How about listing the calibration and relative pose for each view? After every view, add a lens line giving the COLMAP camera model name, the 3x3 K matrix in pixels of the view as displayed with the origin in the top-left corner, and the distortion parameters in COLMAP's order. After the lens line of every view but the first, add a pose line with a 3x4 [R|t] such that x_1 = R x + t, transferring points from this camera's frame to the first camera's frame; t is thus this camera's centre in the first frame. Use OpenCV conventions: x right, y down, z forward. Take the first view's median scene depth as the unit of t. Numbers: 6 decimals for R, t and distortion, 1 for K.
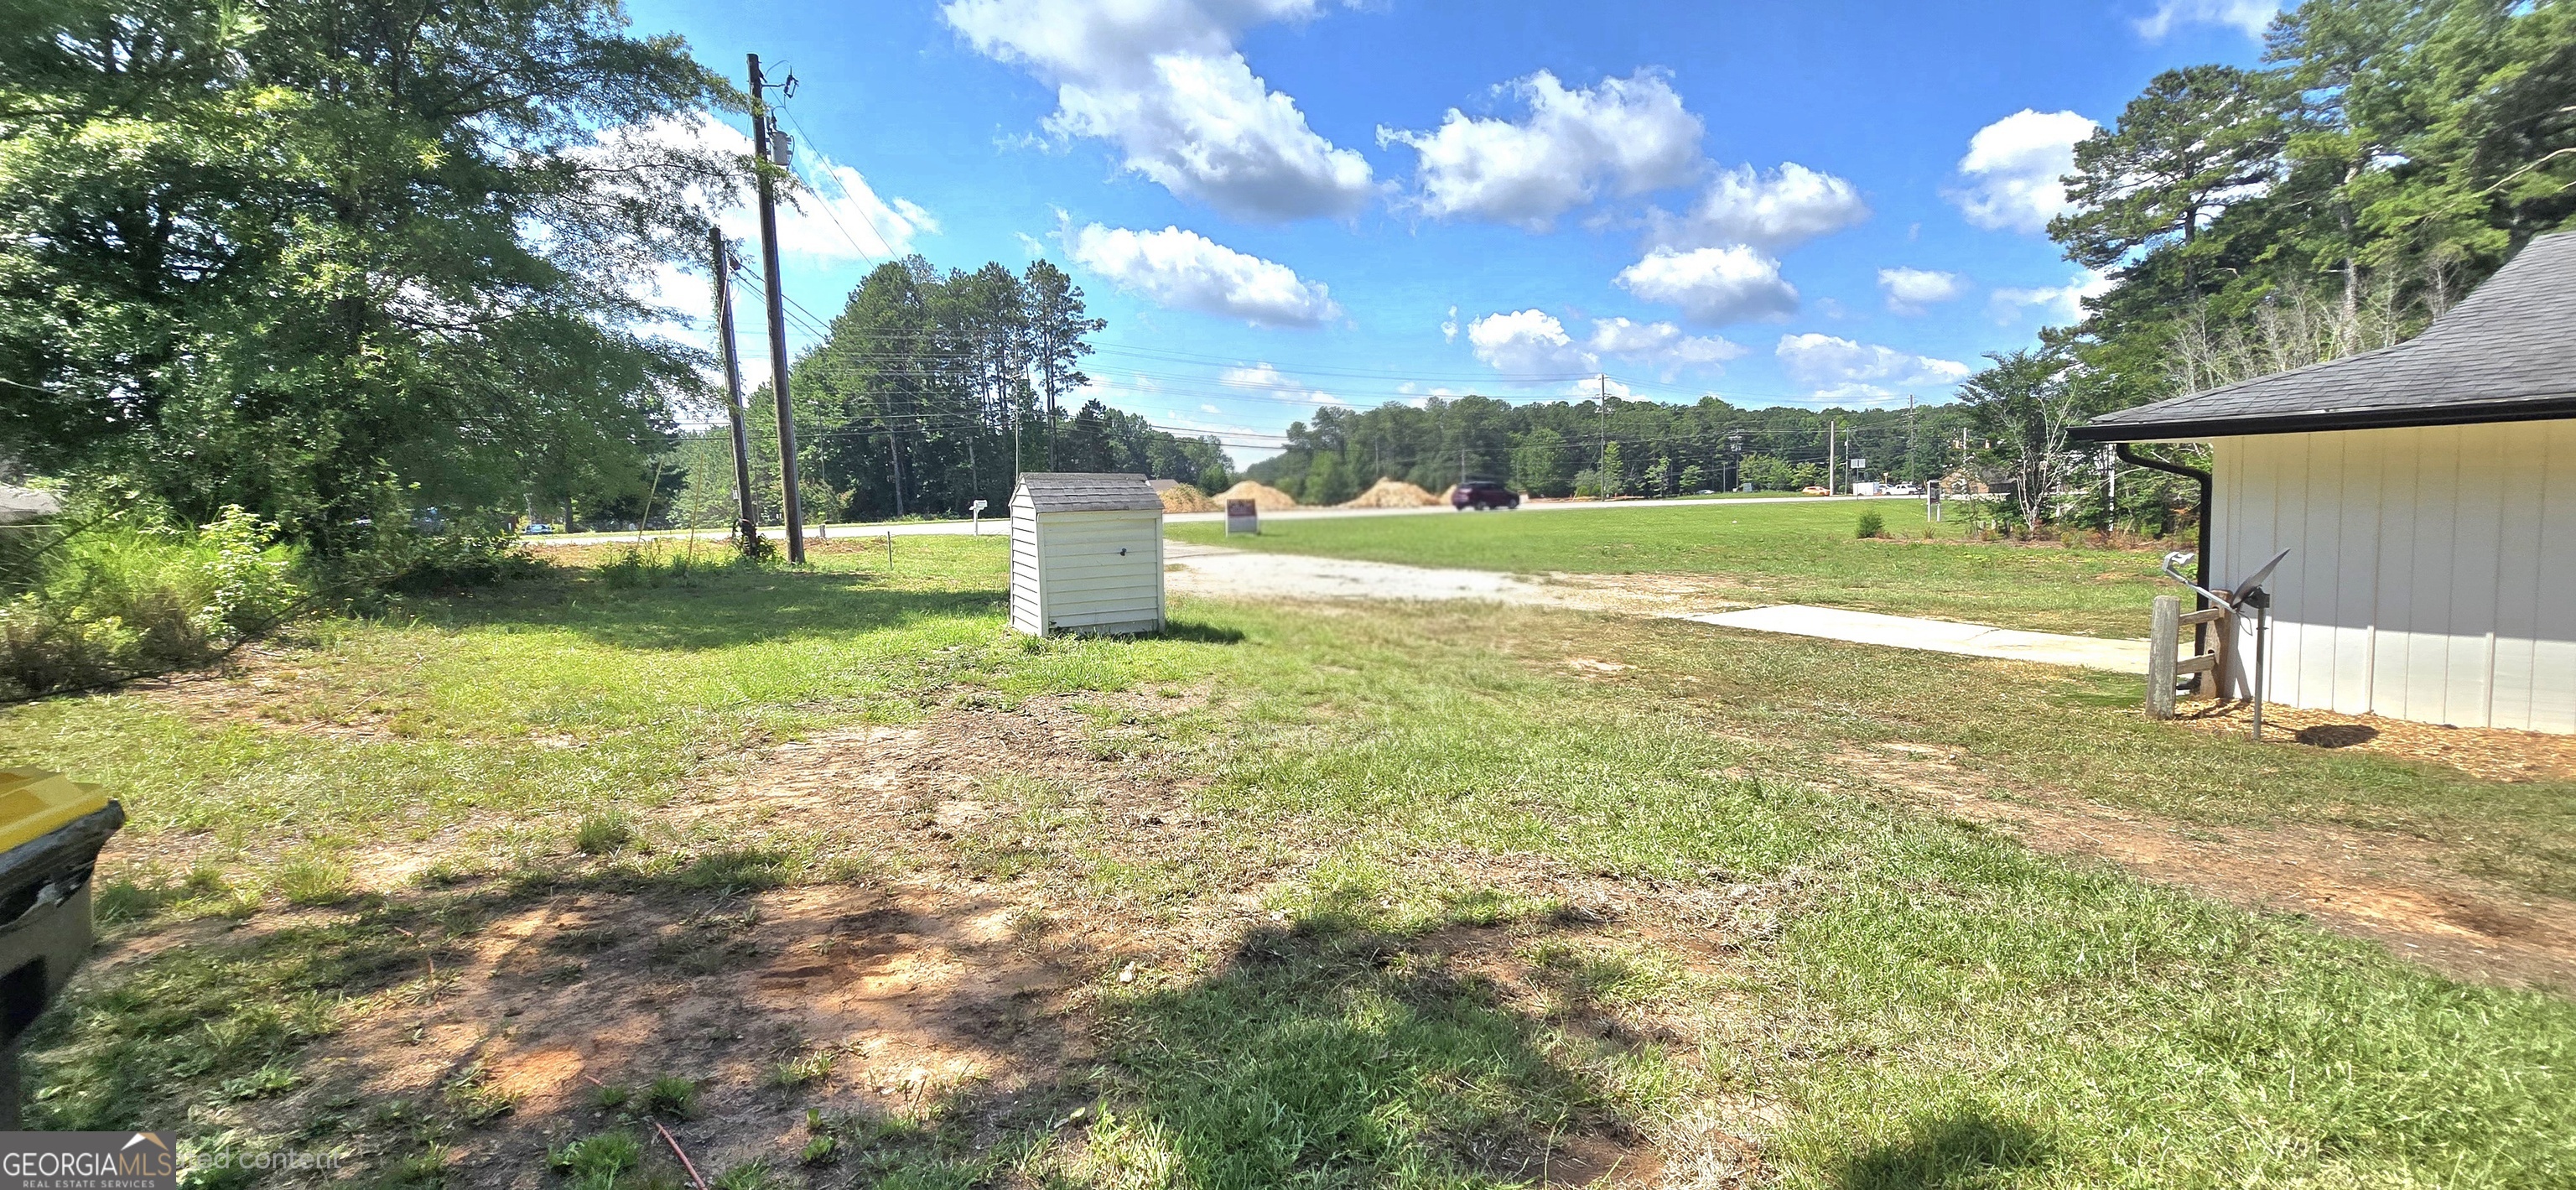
lens RADIAL K [[1053.7, 0, 1281.6], [0, 1053.7, 582.9], [0, 0, 1]] dist [0.000385, 0.000421]
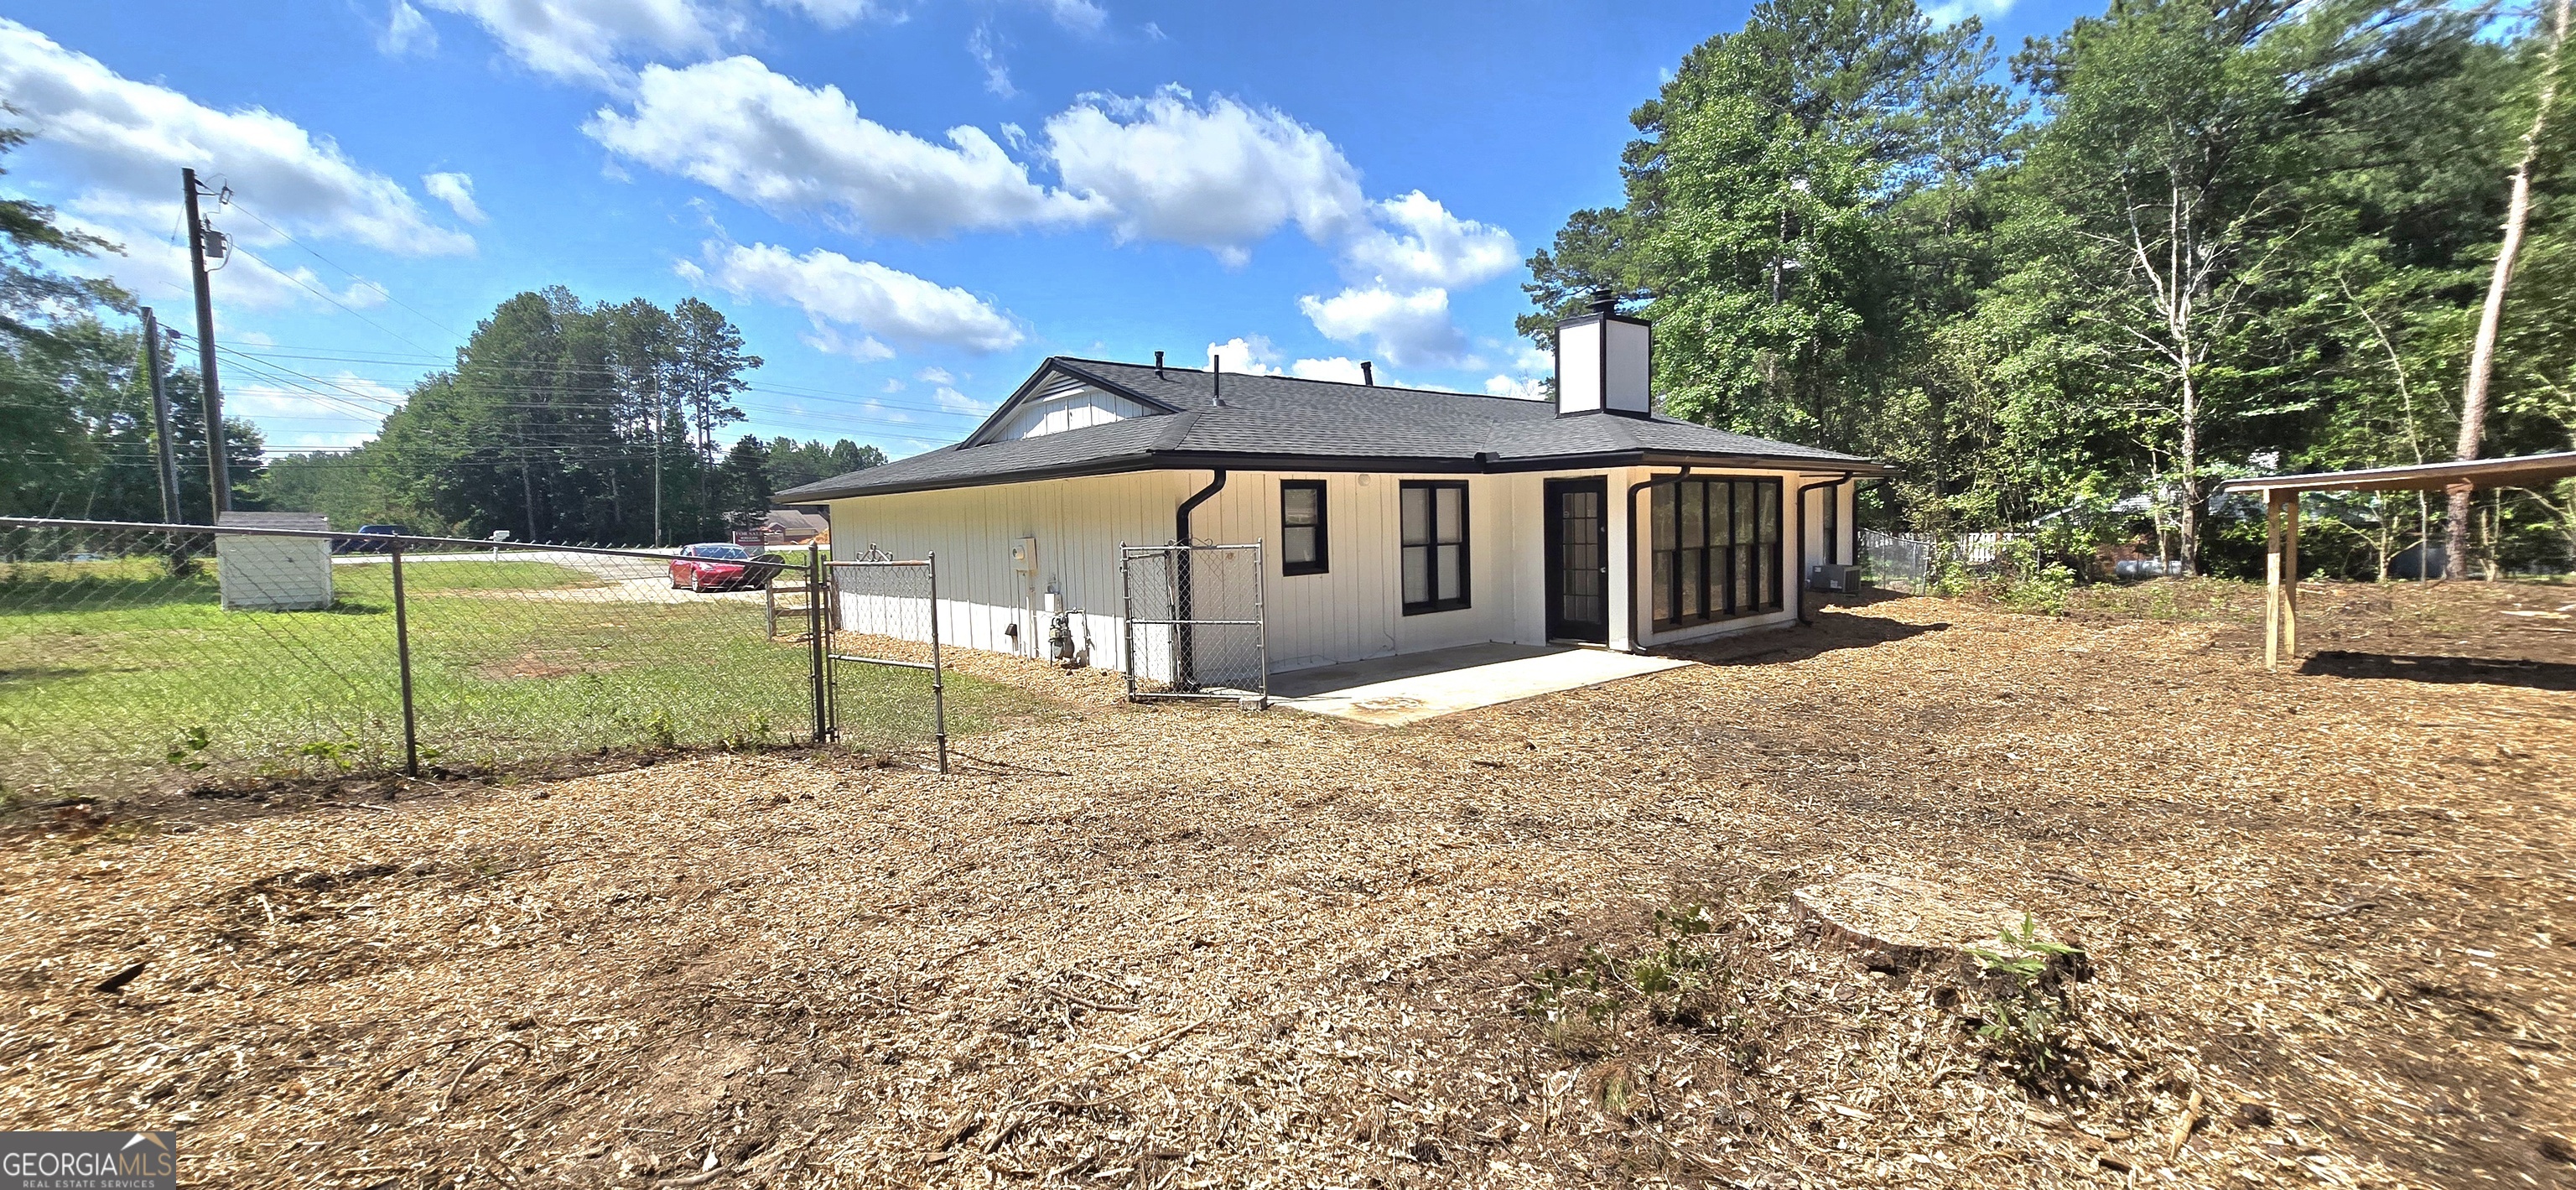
lens RADIAL K [[1052.8, 0, 1277.9], [0, 1052.8, 572.0], [0, 0, 1]] dist [-0.001357, -0.000150]
pose [[0.978973, 0.001010, 0.203989, 0.117429], [0.008115, 0.999003, -0.043891, 0.008133], [-0.203830, 0.044623, 0.977989, -0.099767]]
